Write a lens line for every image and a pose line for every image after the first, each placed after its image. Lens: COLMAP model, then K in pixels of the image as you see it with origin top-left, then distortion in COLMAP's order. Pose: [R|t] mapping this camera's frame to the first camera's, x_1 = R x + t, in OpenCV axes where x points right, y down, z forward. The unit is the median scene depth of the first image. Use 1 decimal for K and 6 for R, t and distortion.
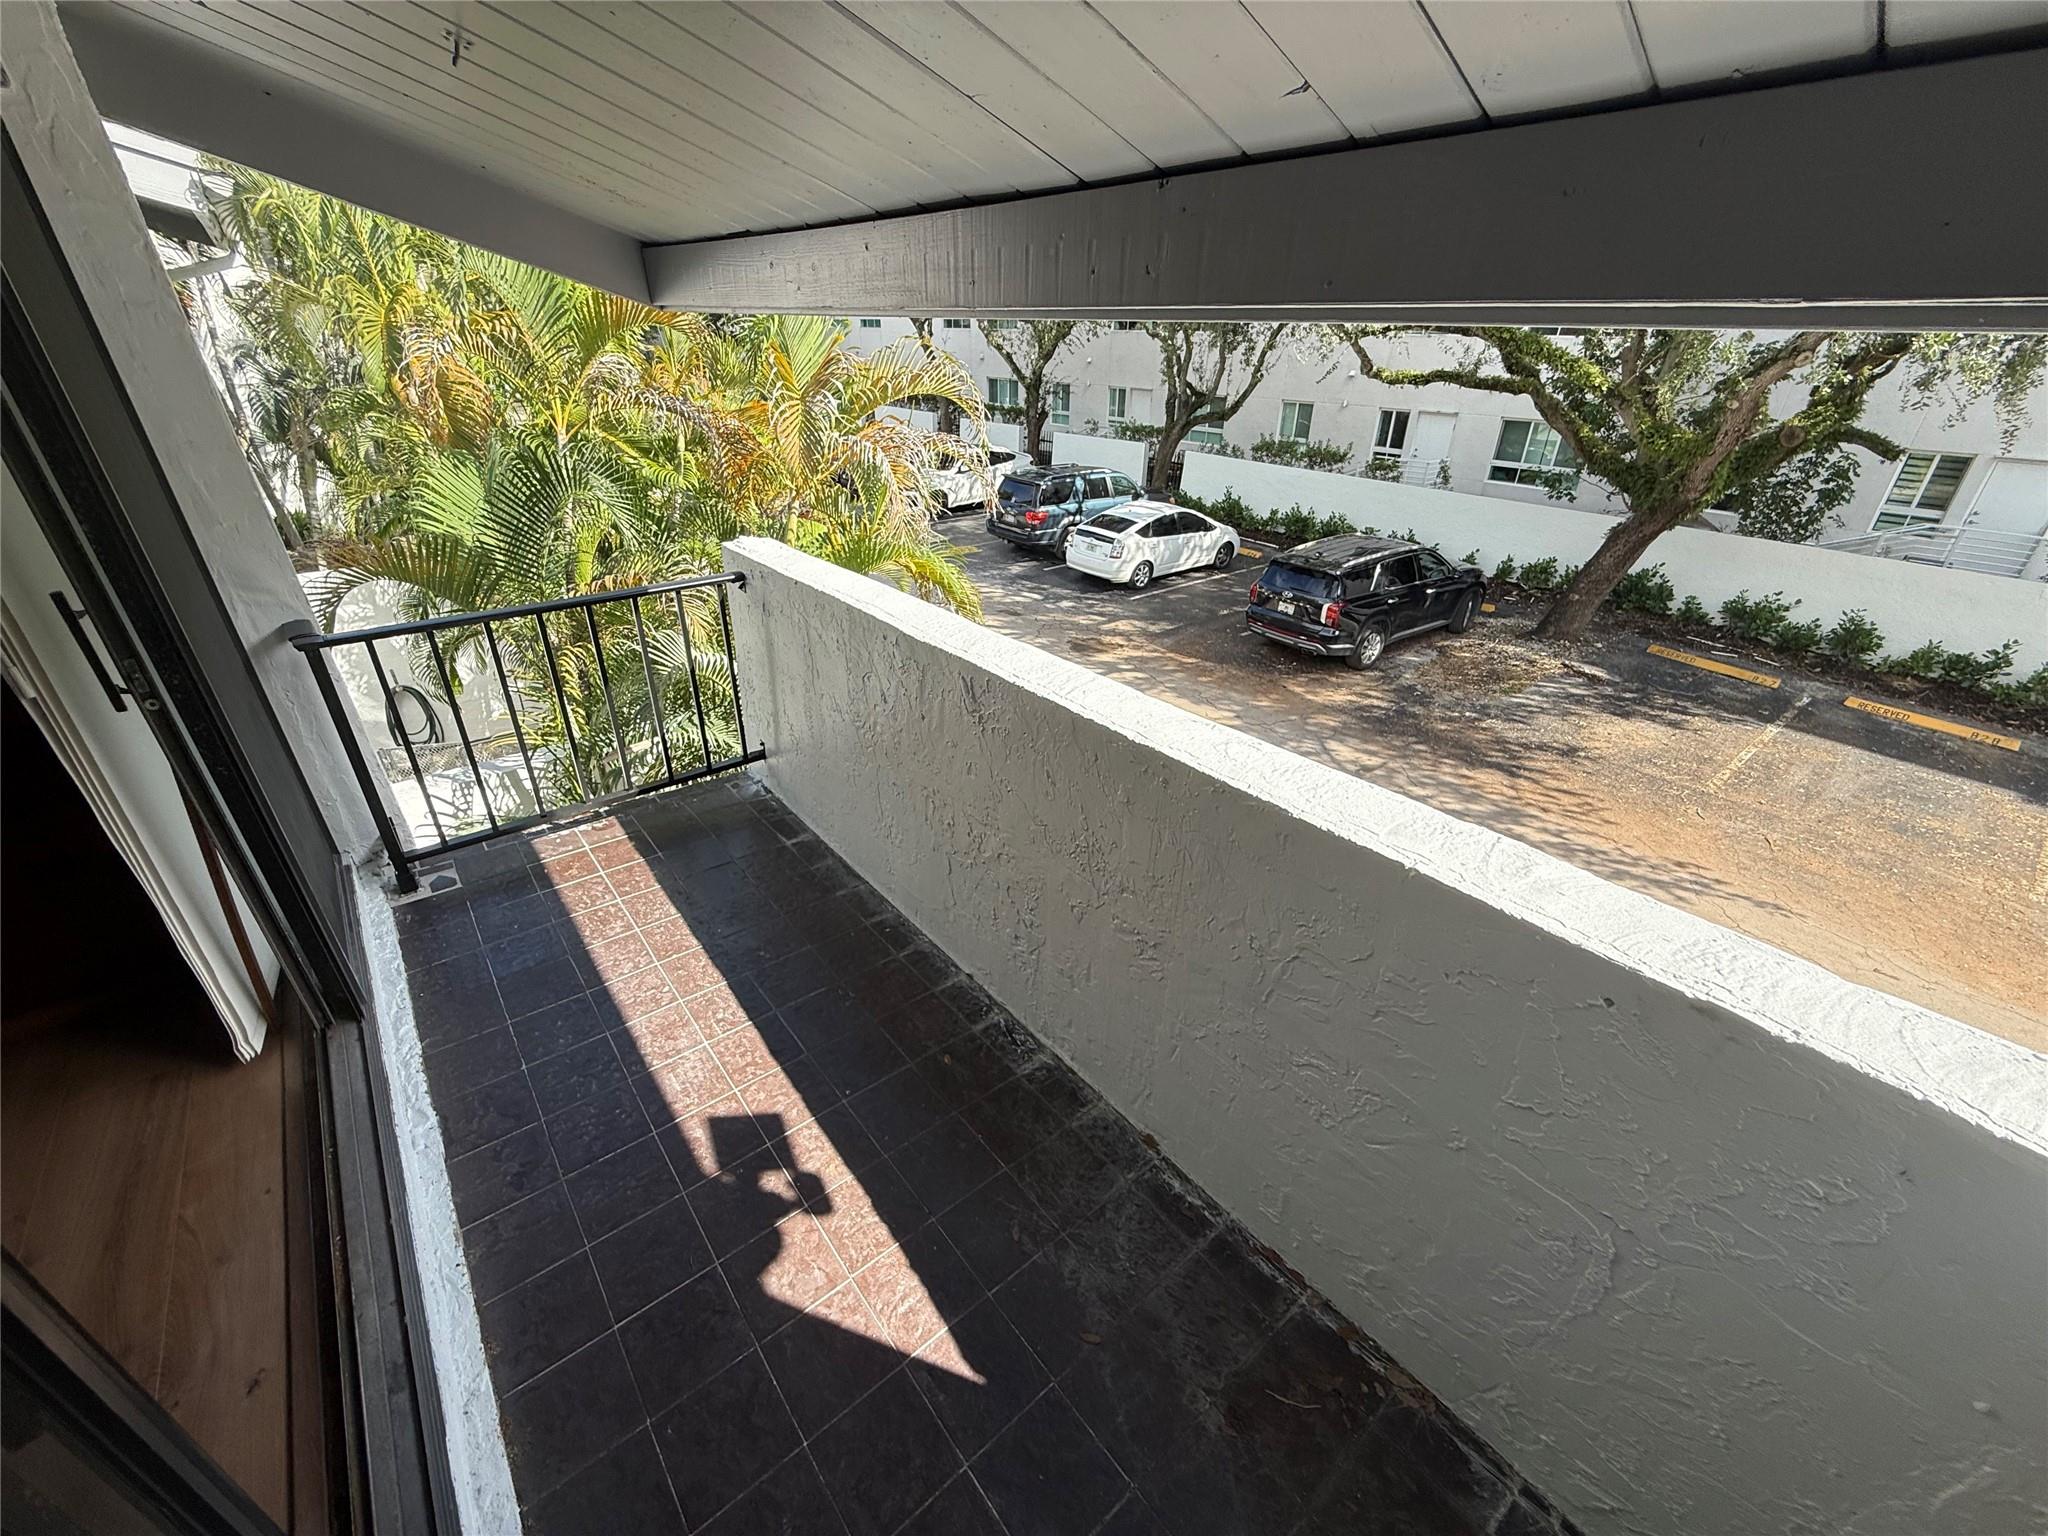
lens RADIAL K [[814.3, 0, 1017.5], [0, 814.3, 769.8], [0, 0, 1]] dist [0.000849, 0.000325]
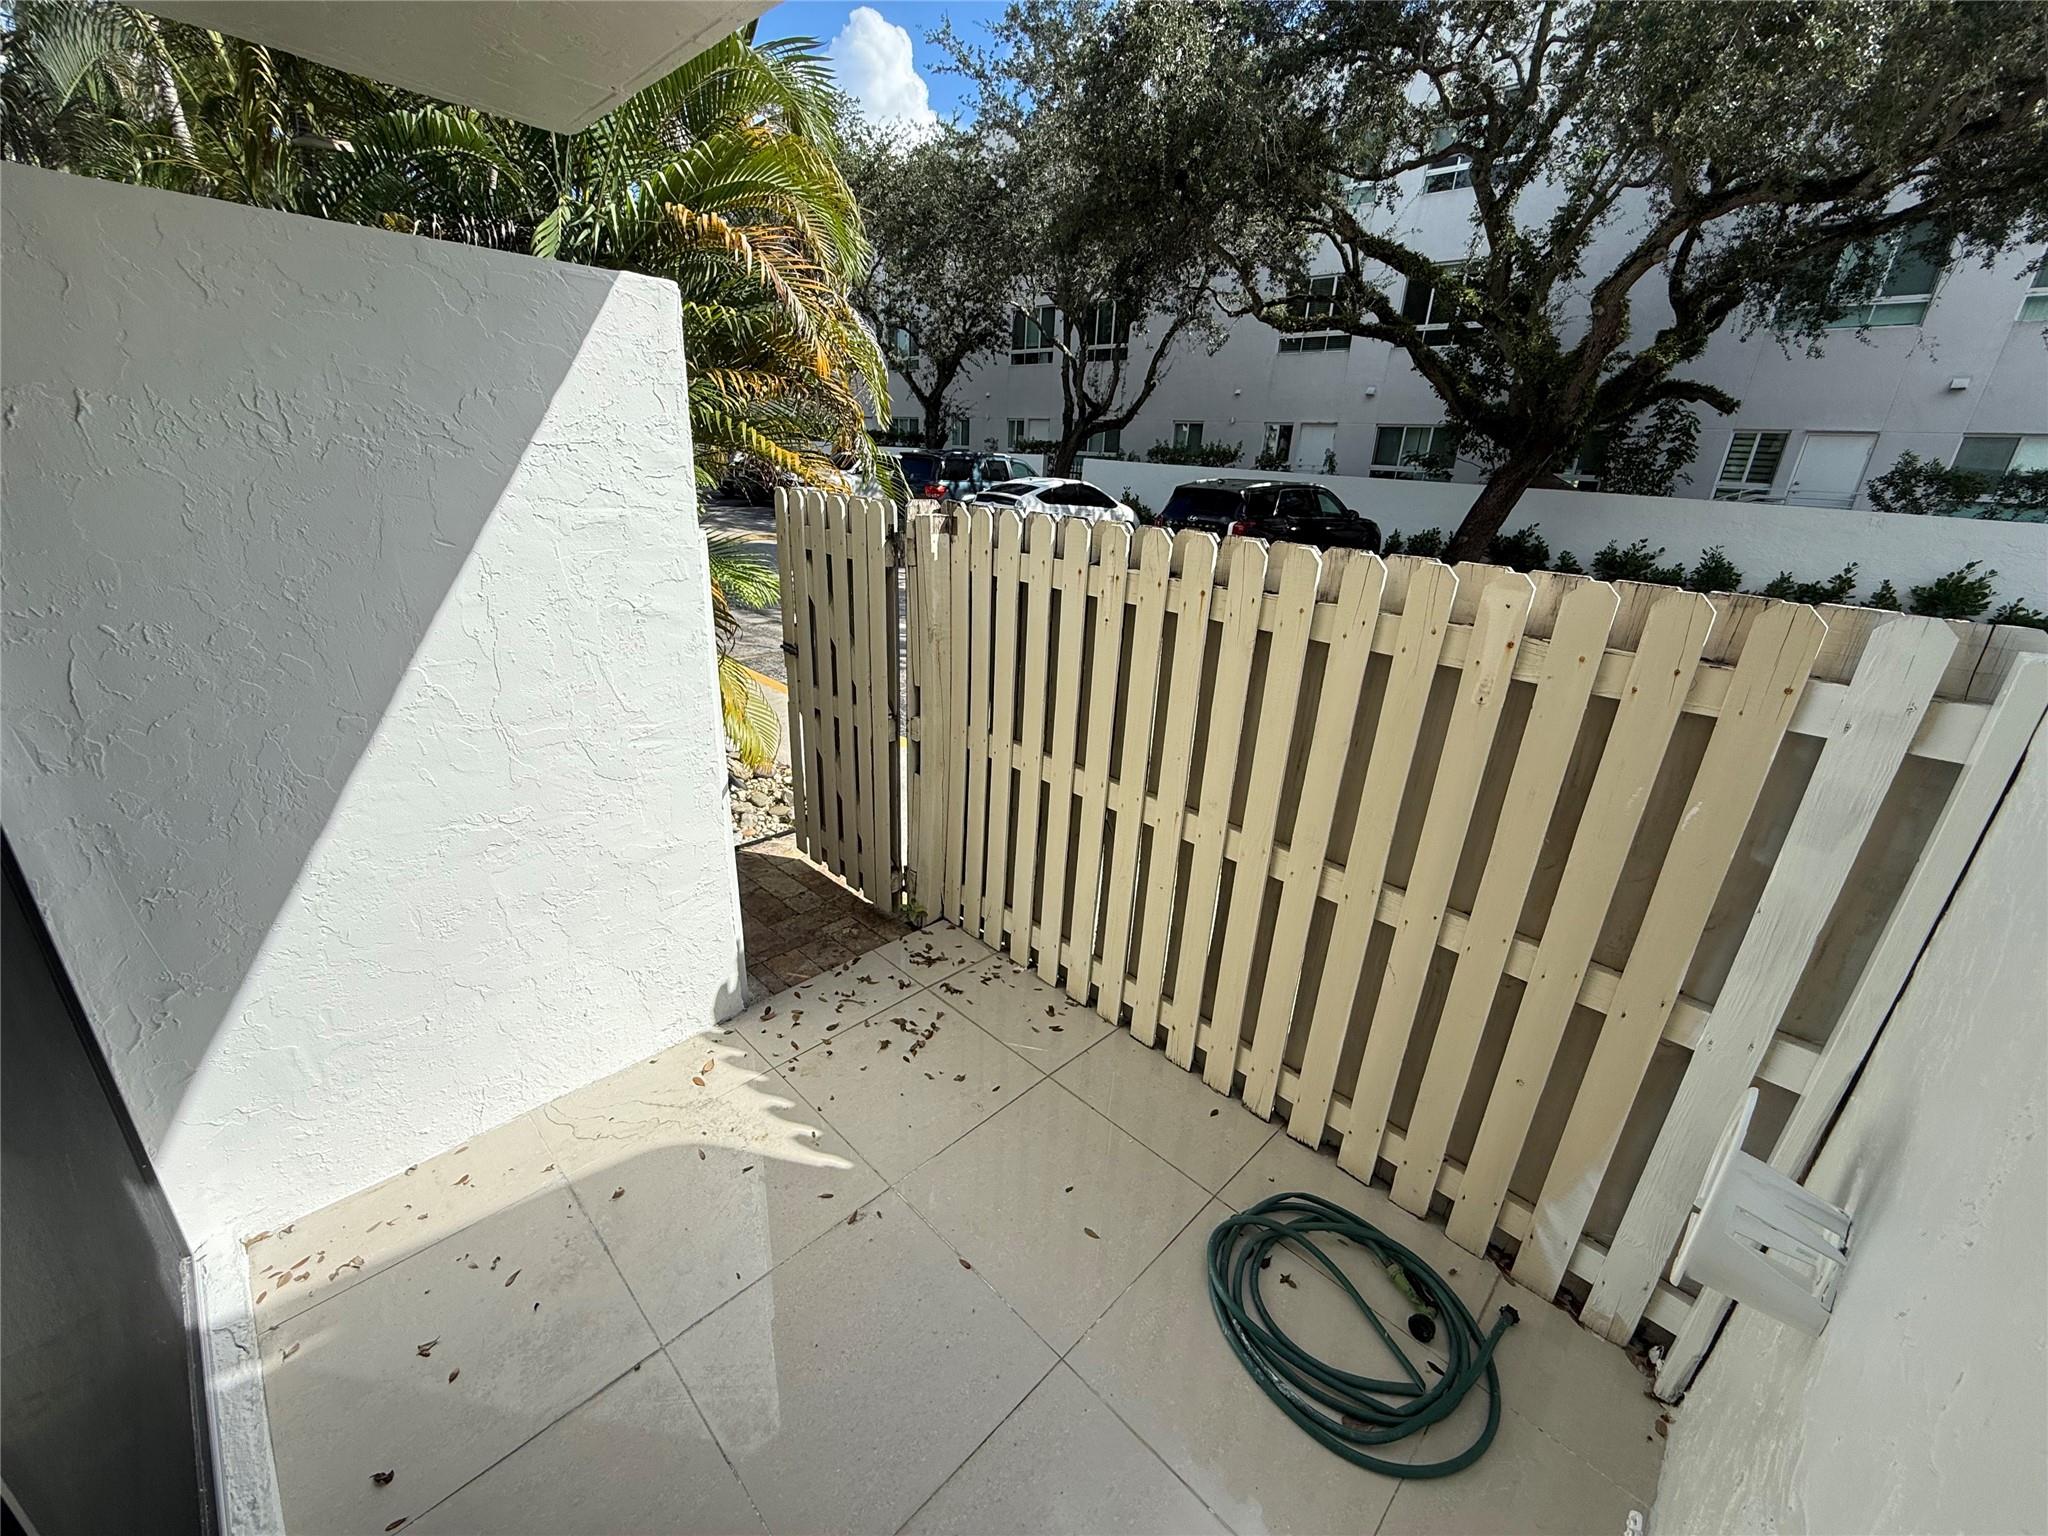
lens RADIAL K [[814.3, 0, 1017.5], [0, 814.3, 769.8], [0, 0, 1]] dist [0.000849, 0.000325]
pose [[0.993168, -0.004163, 0.116622, 0.005032], [0.018459, 0.992386, -0.121772, 0.122990], [-0.115227, 0.123092, 0.985683, 0.060988]]
